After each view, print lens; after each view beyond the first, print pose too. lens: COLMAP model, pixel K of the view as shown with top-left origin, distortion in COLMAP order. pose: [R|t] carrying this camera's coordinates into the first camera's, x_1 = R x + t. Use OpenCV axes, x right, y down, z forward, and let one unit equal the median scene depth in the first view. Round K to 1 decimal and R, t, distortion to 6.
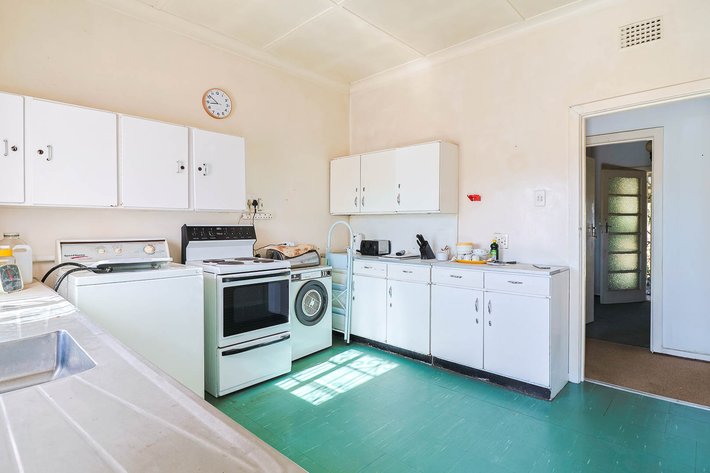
lens RADIAL K [[366.2, 0, 357.3], [0, 366.2, 234.2], [0, 0, 1]] dist [-0.017071, -0.002517]
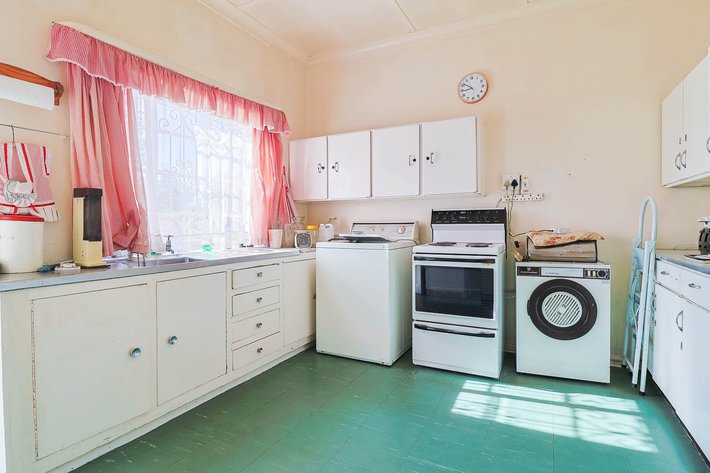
lens RADIAL K [[366.2, 0, 359.8], [0, 366.2, 232.0], [0, 0, 1]] dist [-0.017071, -0.002517]
pose [[0.276752, 0.018415, -0.960765, 0.540337], [-0.012808, 0.999798, 0.015473, 0.027761], [0.960856, 0.008023, 0.276932, 0.460129]]
